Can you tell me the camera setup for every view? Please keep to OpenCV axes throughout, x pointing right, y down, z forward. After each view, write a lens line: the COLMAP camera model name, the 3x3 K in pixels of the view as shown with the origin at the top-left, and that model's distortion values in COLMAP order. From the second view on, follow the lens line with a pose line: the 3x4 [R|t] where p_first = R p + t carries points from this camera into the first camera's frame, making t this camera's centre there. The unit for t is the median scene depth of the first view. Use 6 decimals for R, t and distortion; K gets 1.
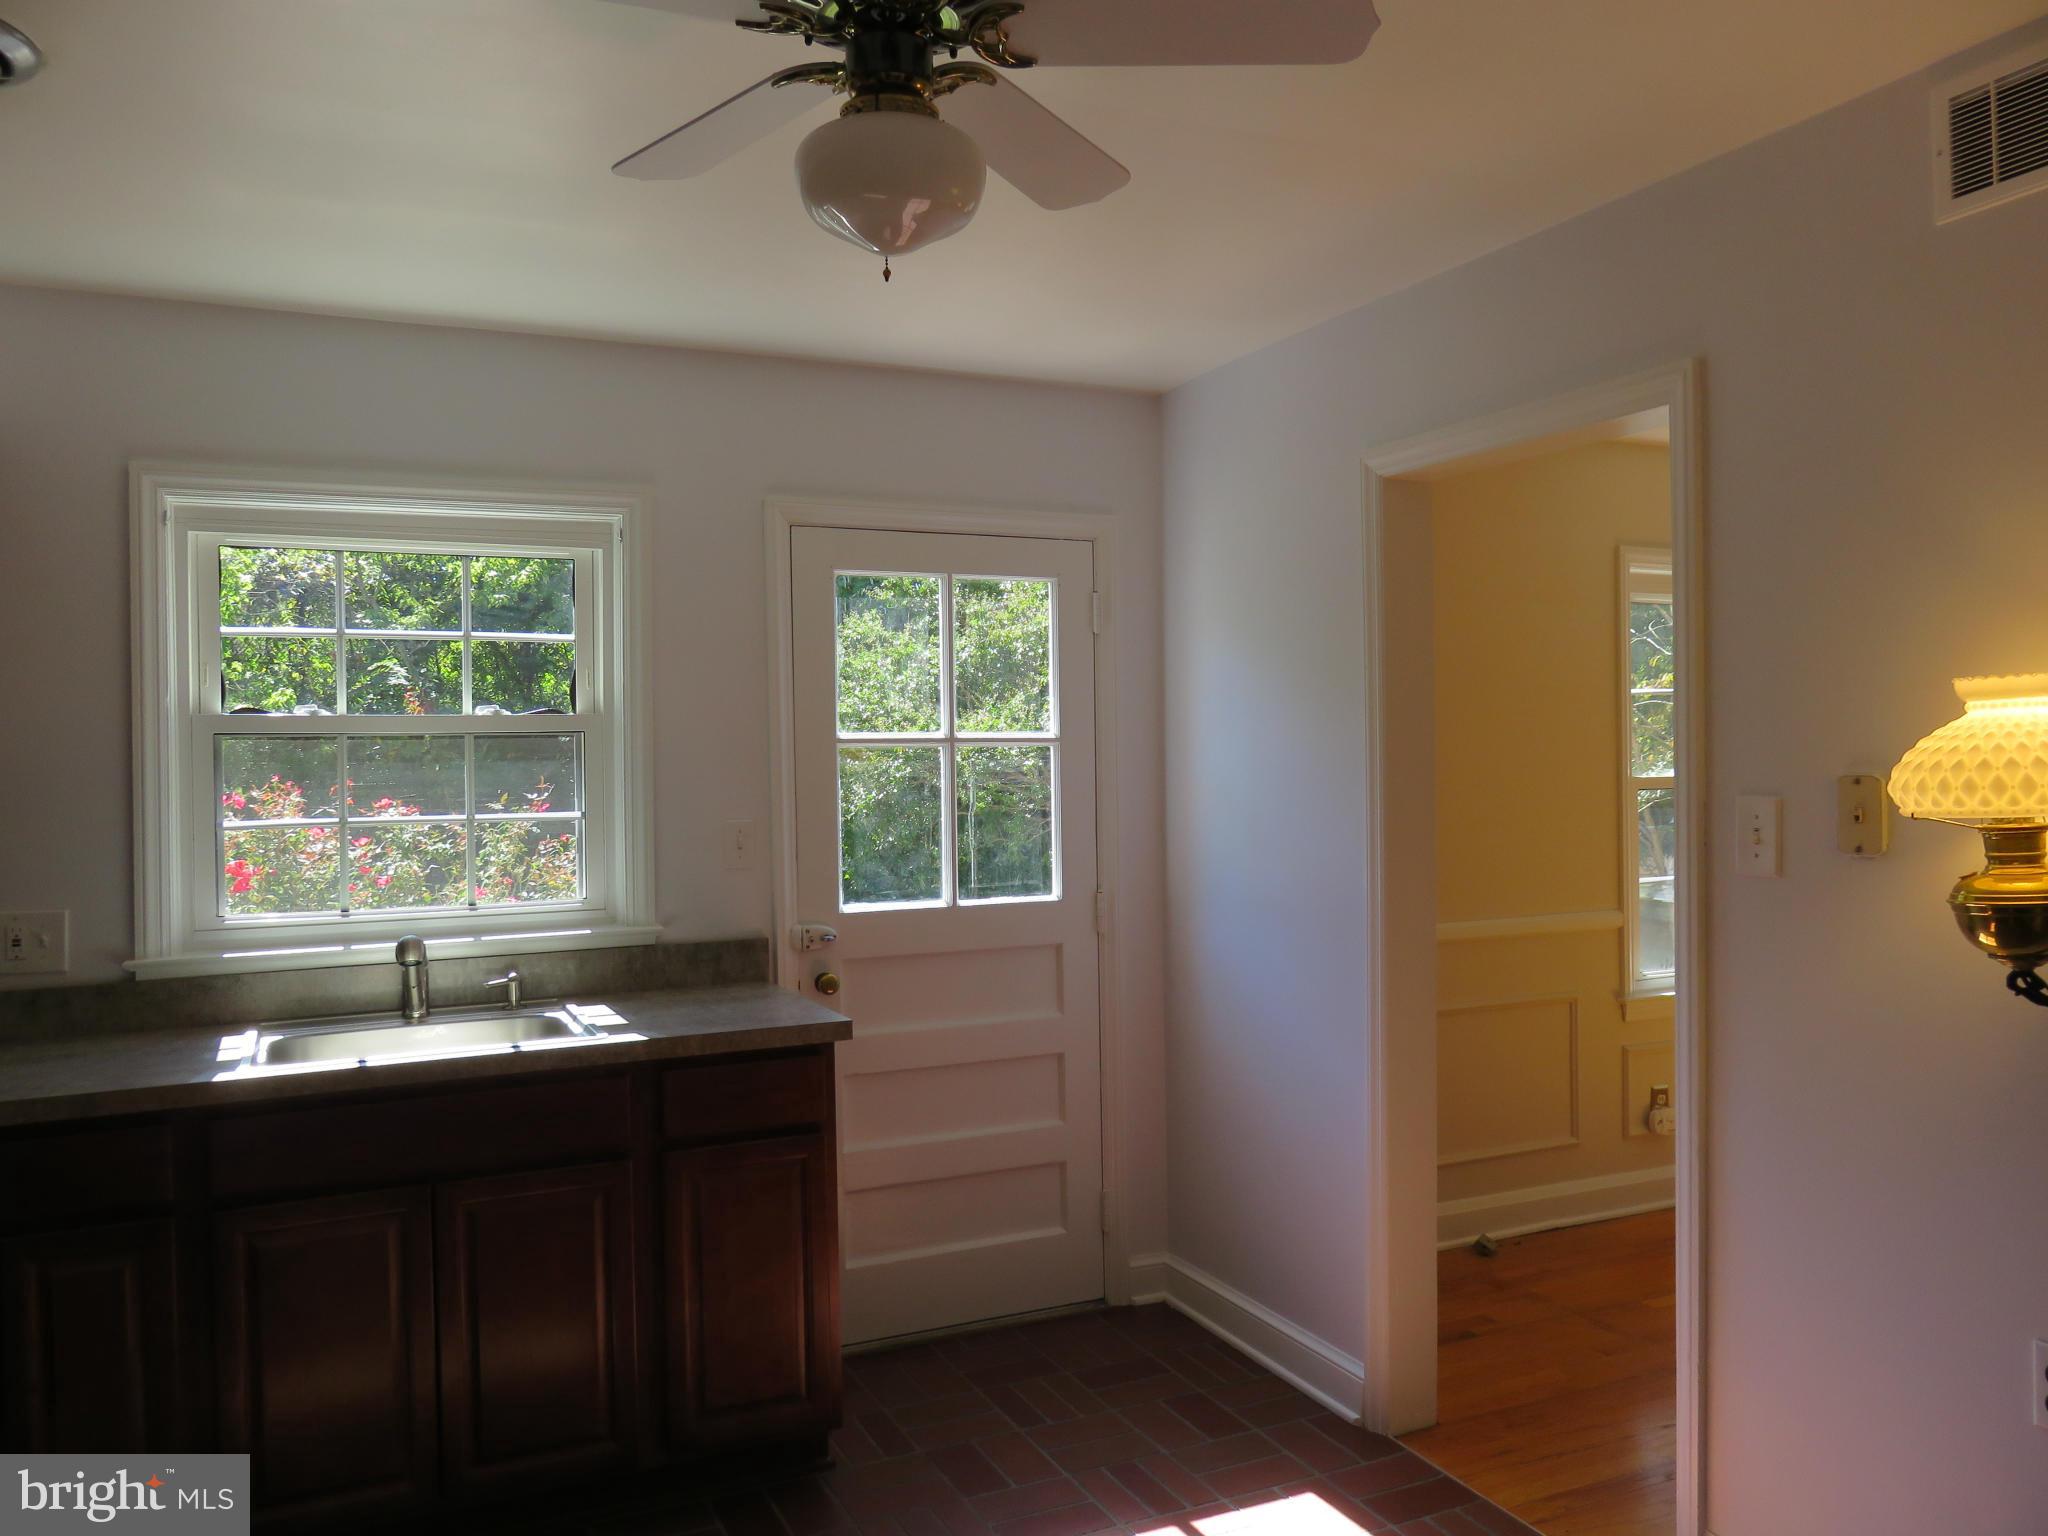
lens RADIAL K [[1543.1, 0, 1030.7], [0, 1543.1, 775.2], [0, 0, 1]] dist [-0.009551, 0.005765]
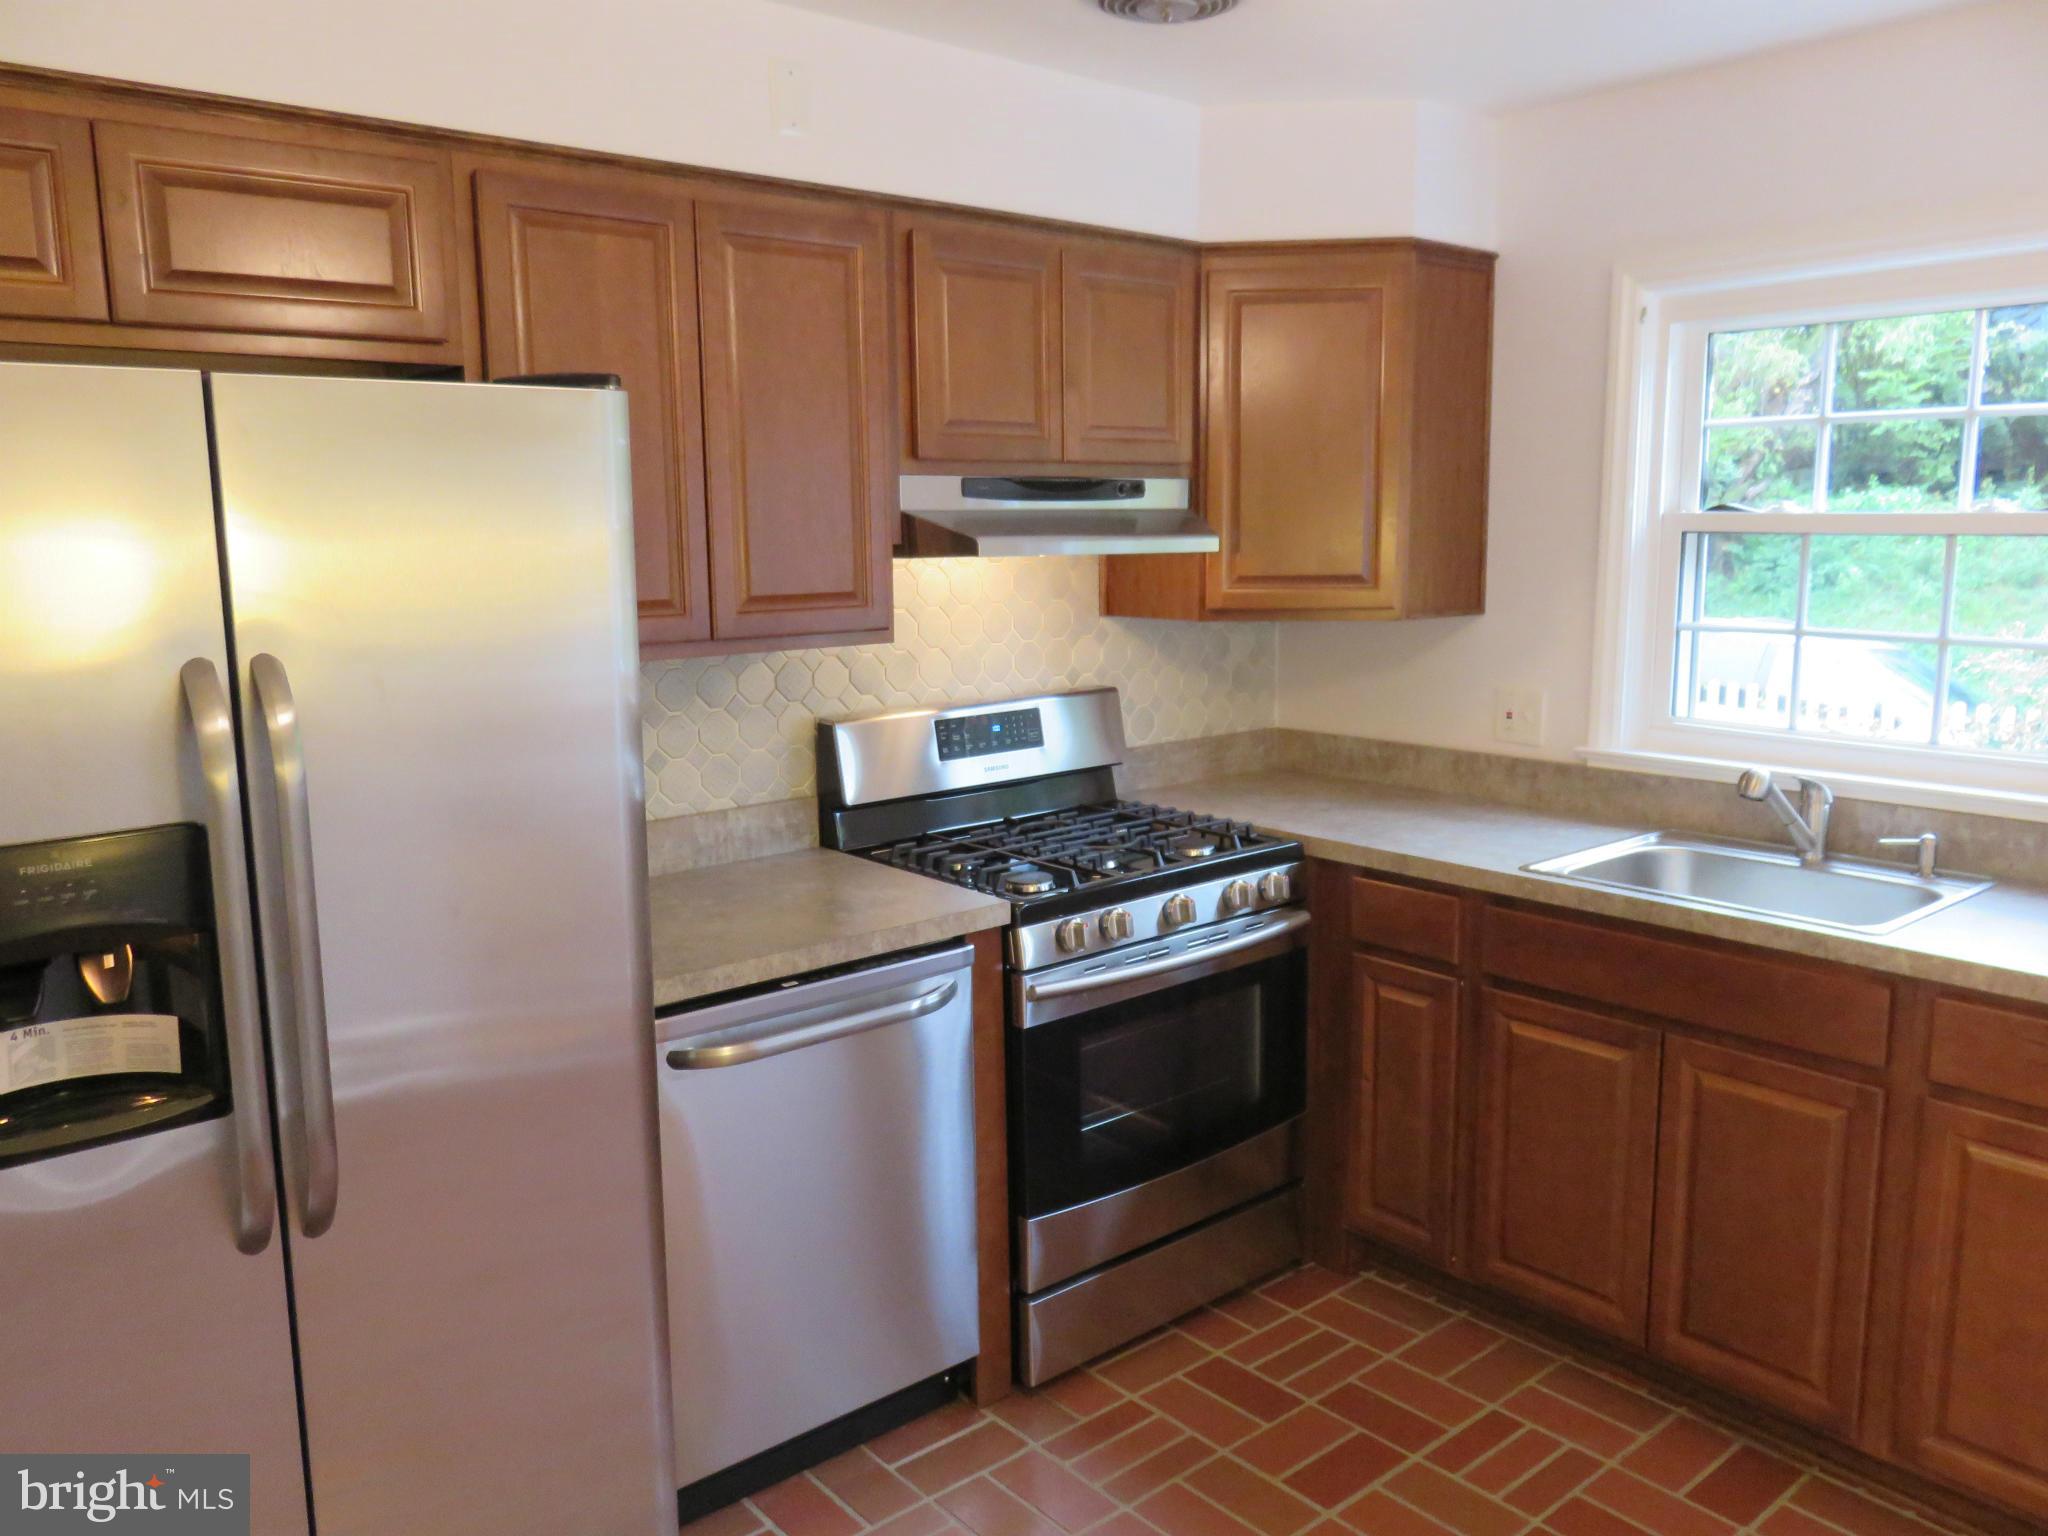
lens RADIAL K [[1543.1, 0, 1023.9], [0, 1543.1, 760.5], [0, 0, 1]] dist [-0.009551, 0.005765]
pose [[0.263982, 0.168918, -0.949621, 0.351093], [0.019227, 0.983428, 0.180276, -0.073463], [0.964336, -0.065848, 0.256360, 0.348658]]
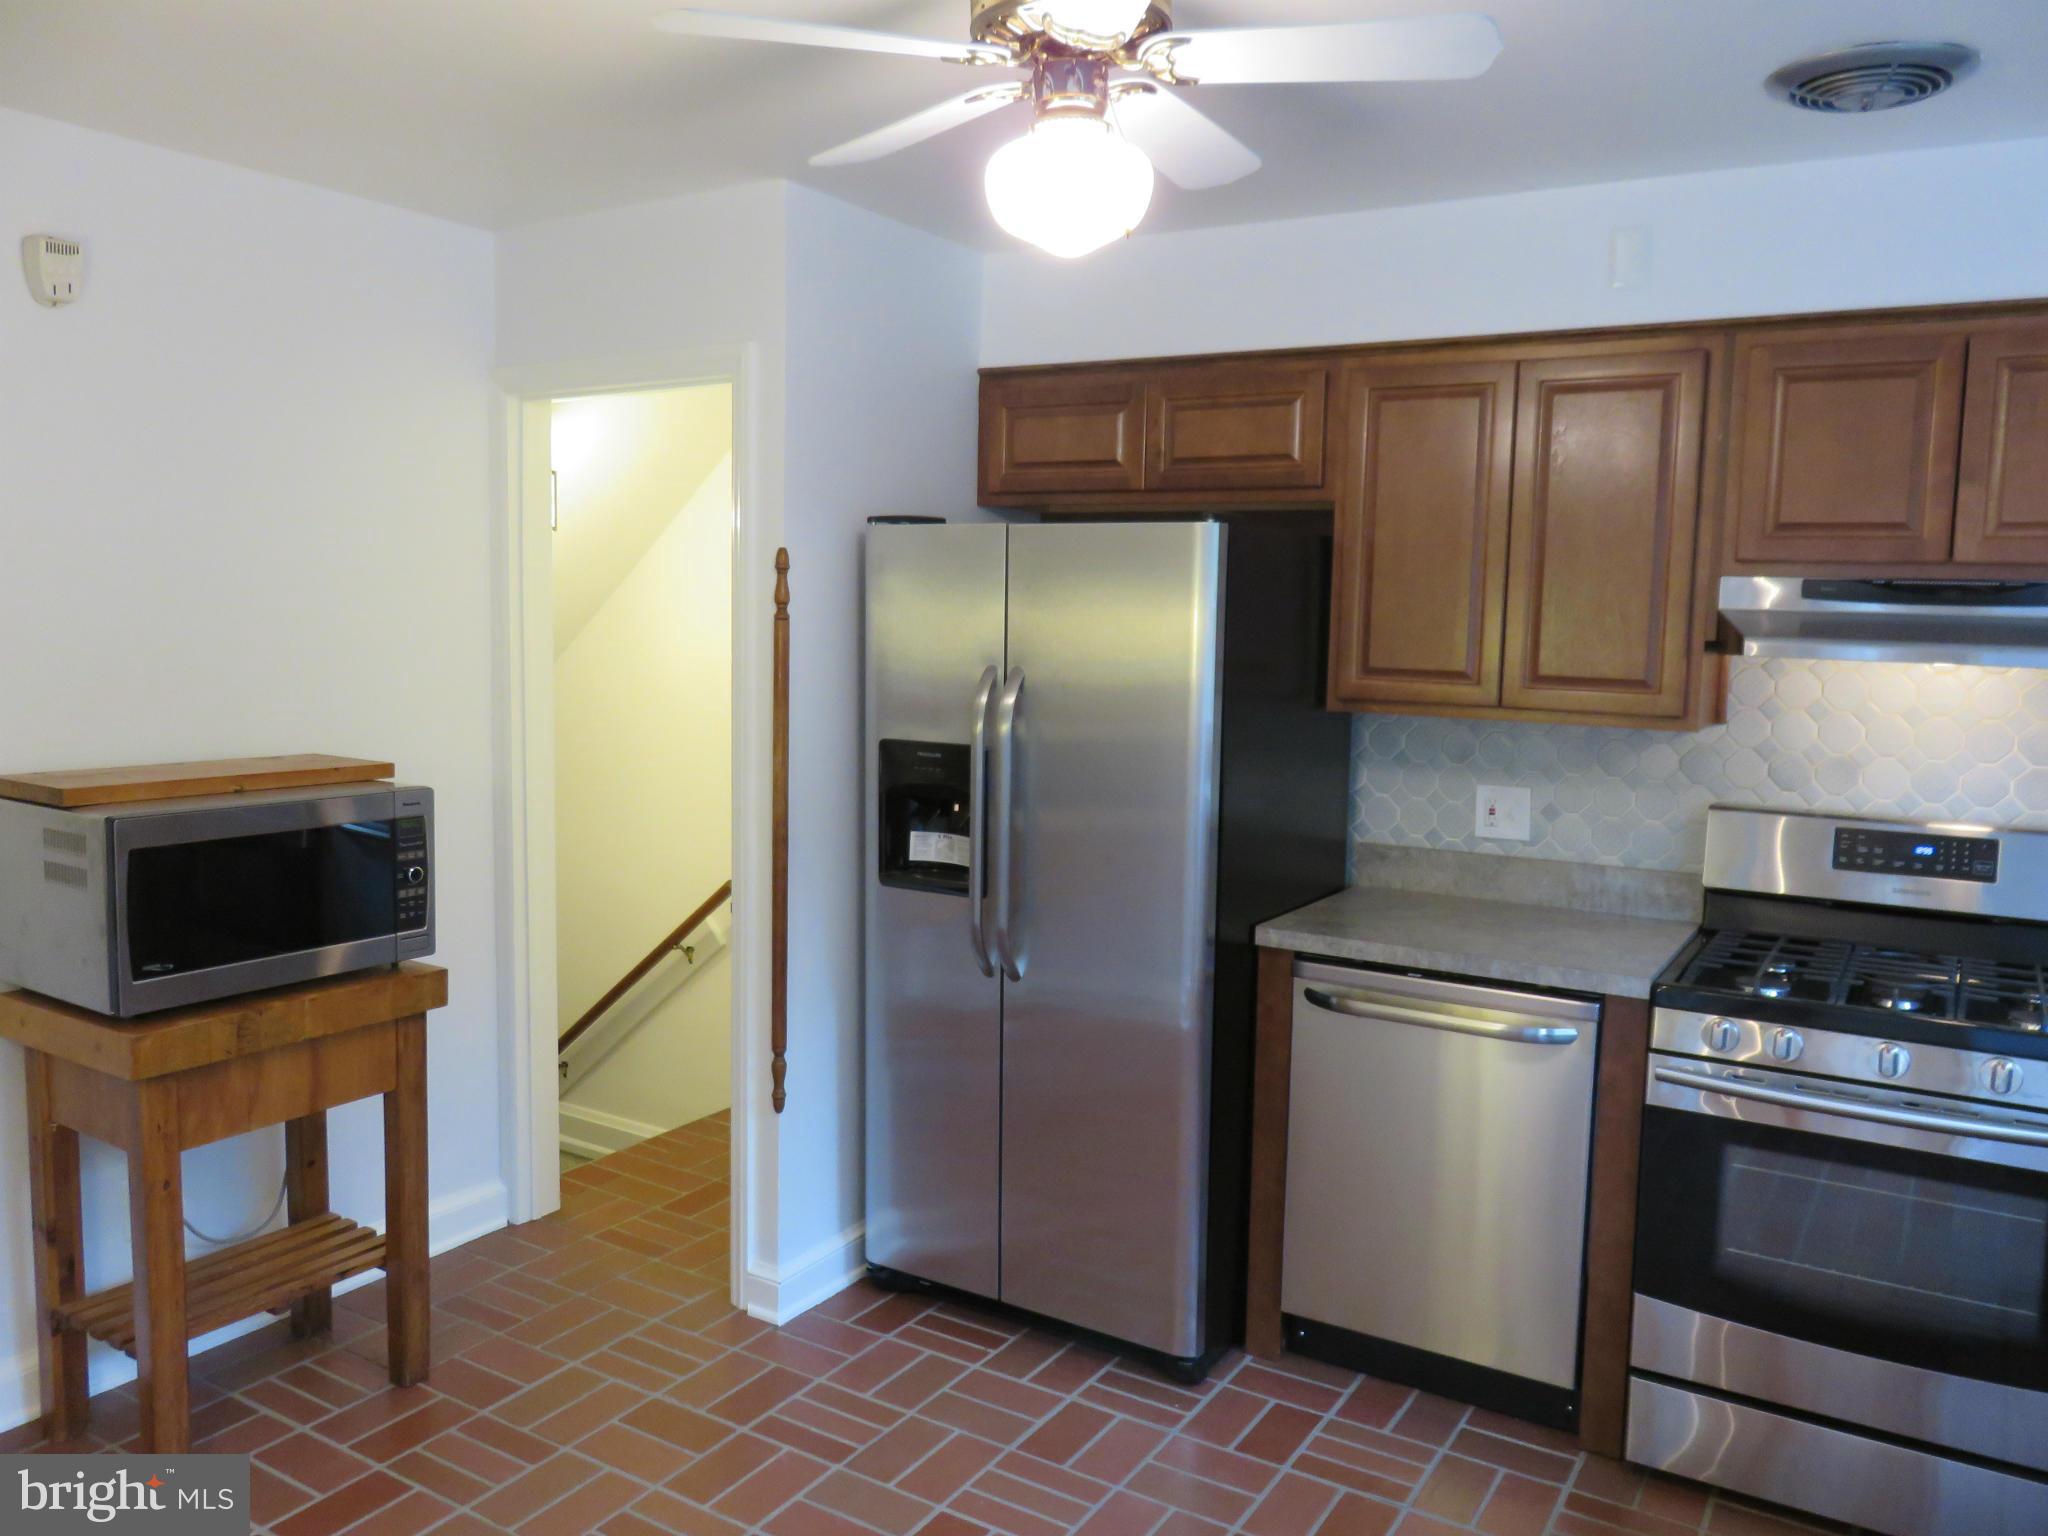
lens RADIAL K [[1543.1, 0, 1026.6], [0, 1543.1, 760.3], [0, 0, 1]] dist [-0.009551, 0.005765]
pose [[-0.827180, 0.058383, -0.558897, 0.343842], [0.000892, 0.994723, 0.102589, -0.060804], [0.561937, 0.084361, -0.822867, 1.105243]]
